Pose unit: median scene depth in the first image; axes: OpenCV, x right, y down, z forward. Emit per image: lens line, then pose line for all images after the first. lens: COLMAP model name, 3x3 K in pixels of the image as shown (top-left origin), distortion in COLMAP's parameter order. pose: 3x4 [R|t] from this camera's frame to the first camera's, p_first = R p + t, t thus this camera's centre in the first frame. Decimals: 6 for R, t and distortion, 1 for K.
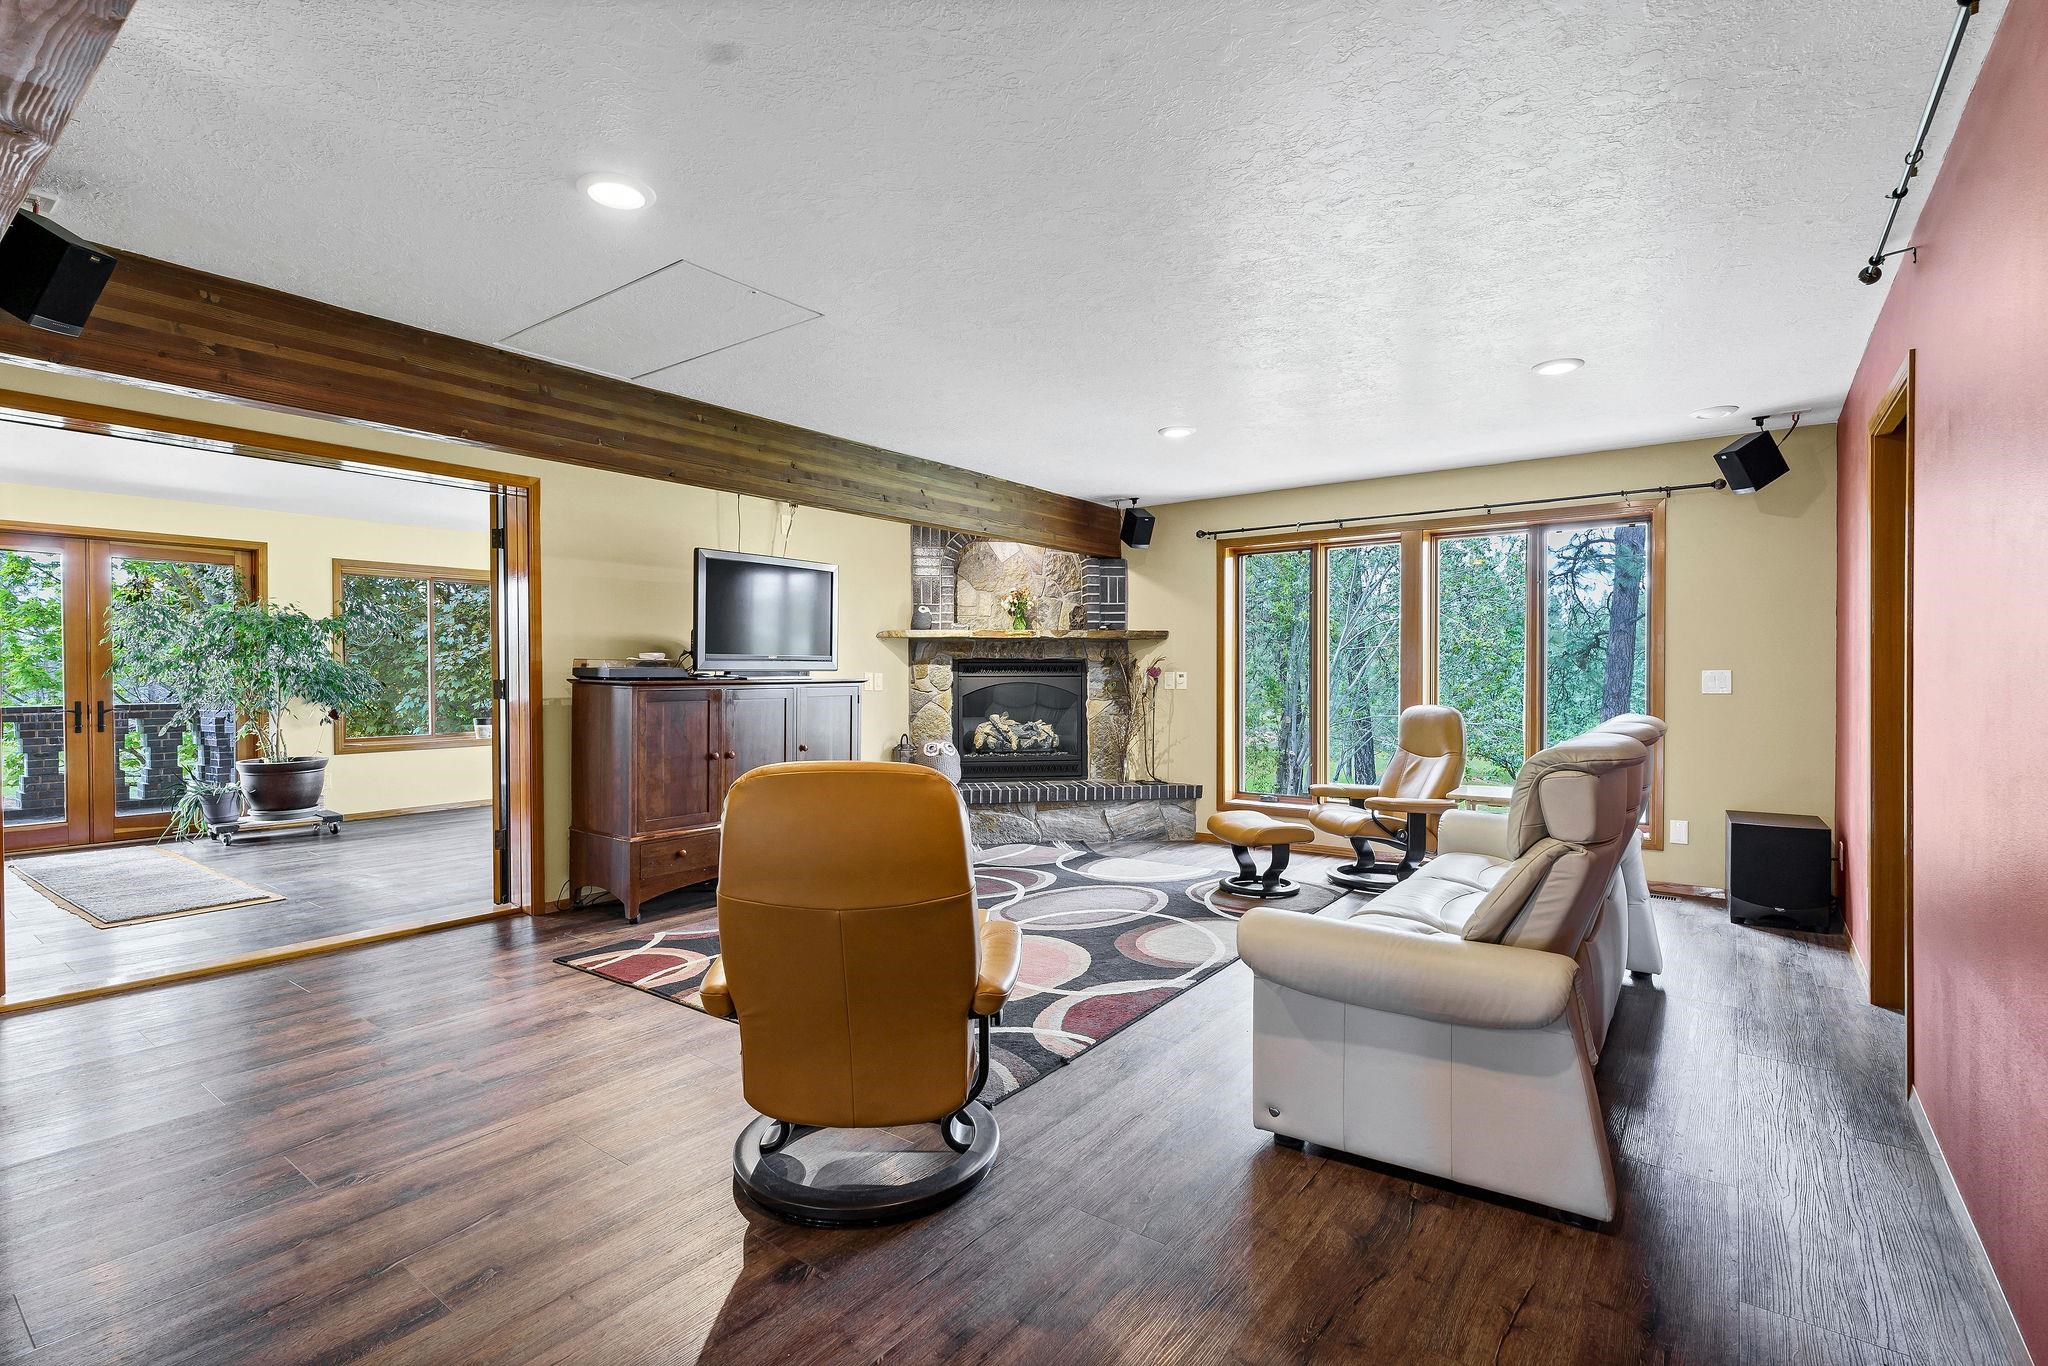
lens RADIAL K [[959.8, 0, 1027.6], [0, 959.8, 677.2], [0, 0, 1]] dist [-0.002410, -0.000149]
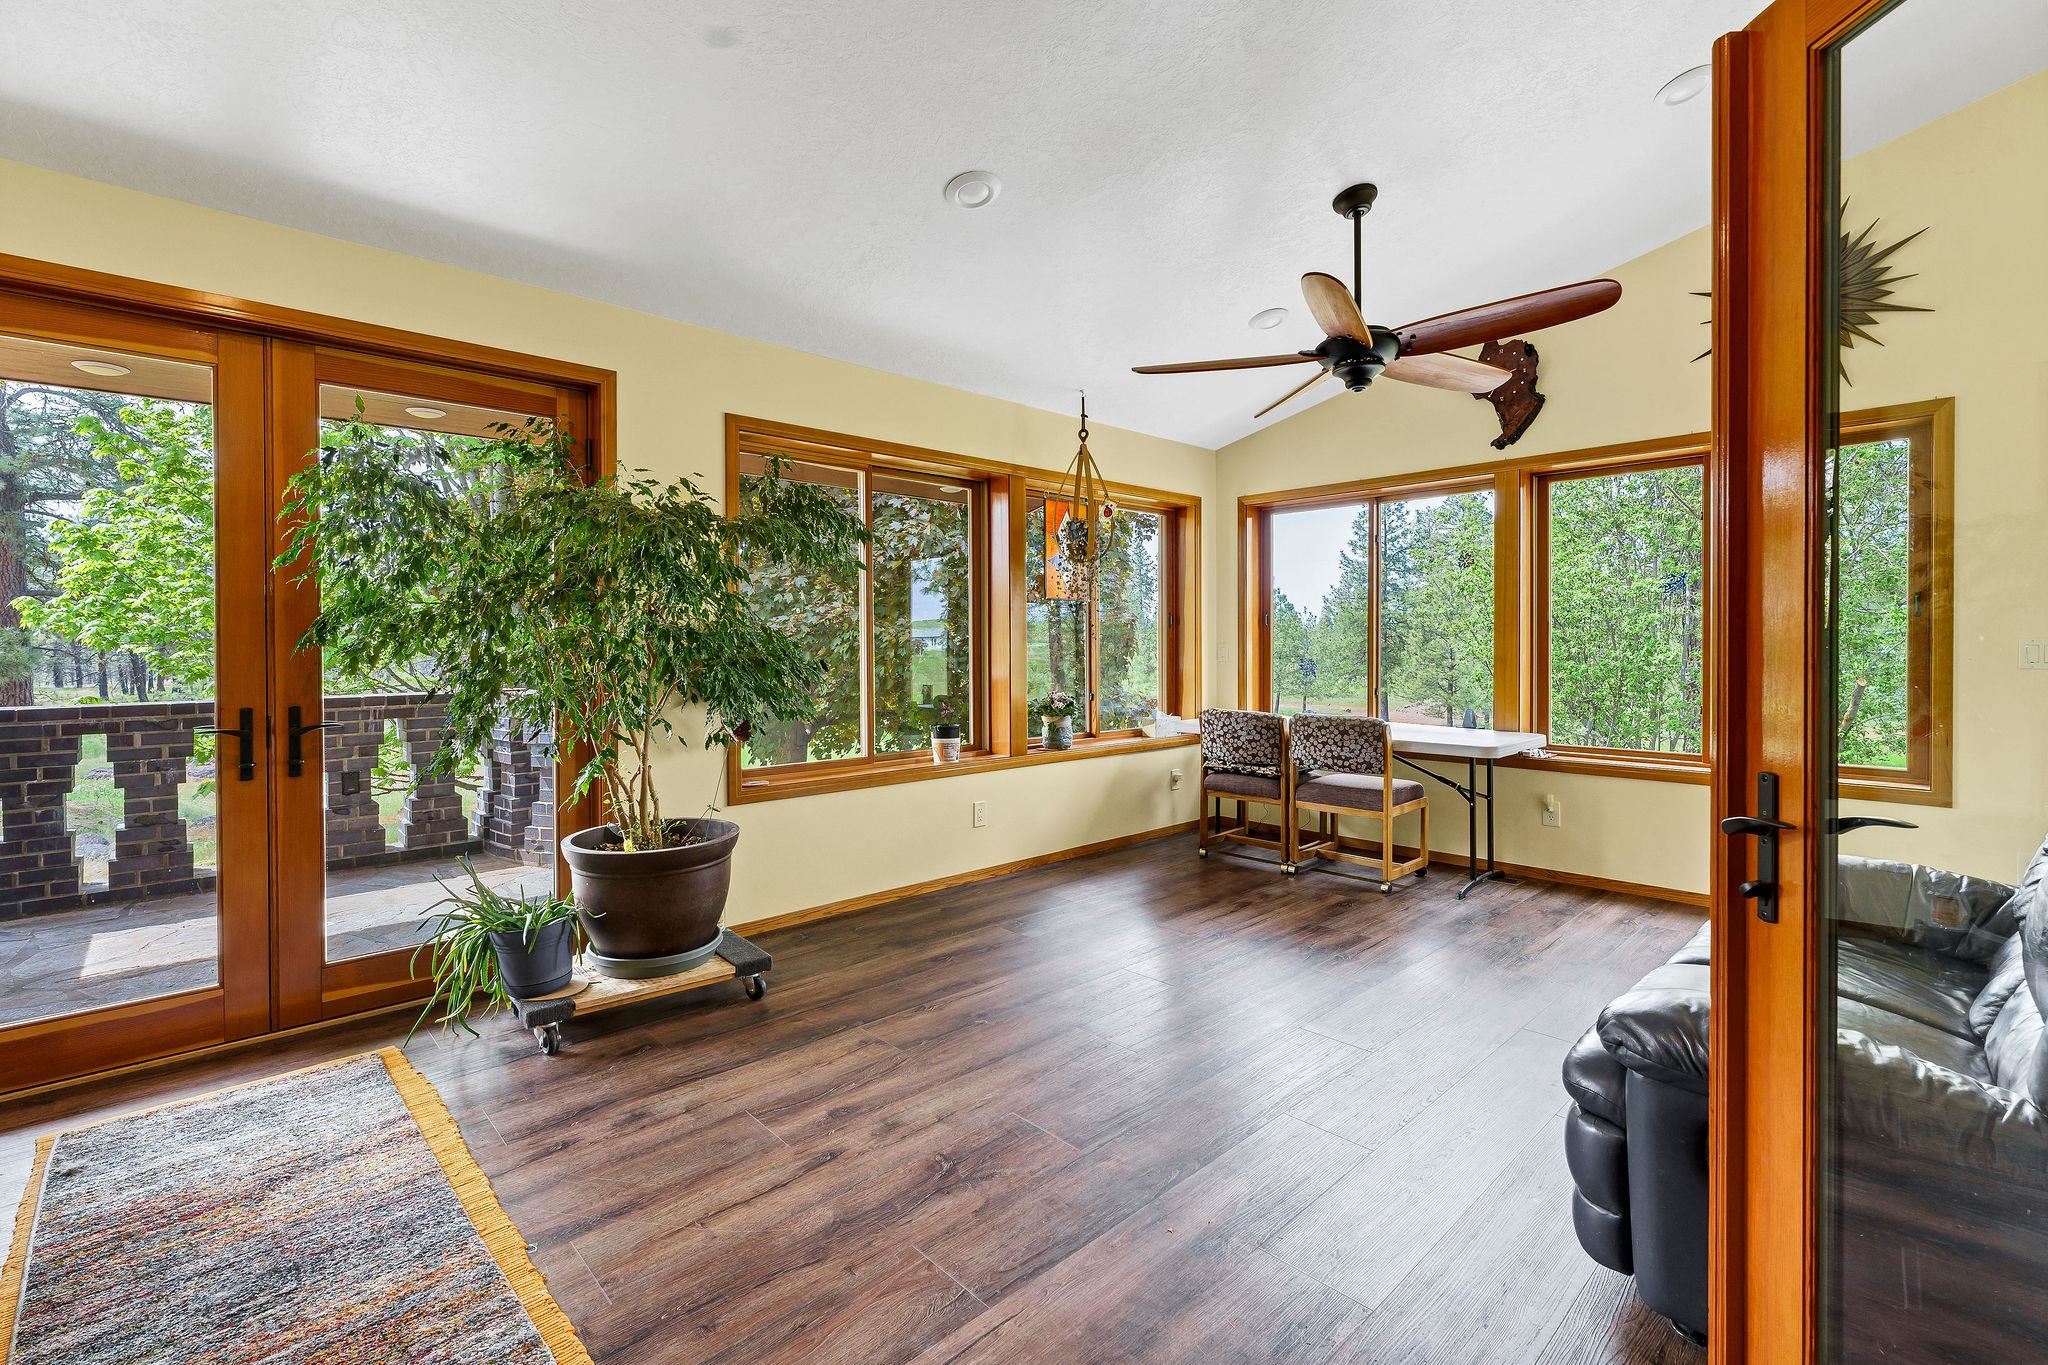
lens RADIAL K [[920.5, 0, 1026.7], [0, 920.5, 644.9], [0, 0, 1]] dist [-0.000888, -0.000205]
pose [[0.984543, -0.003038, -0.175119, -0.524719], [0.002342, 0.999989, -0.004182, -0.000820], [0.175130, 0.003707, 0.984538, 0.599464]]
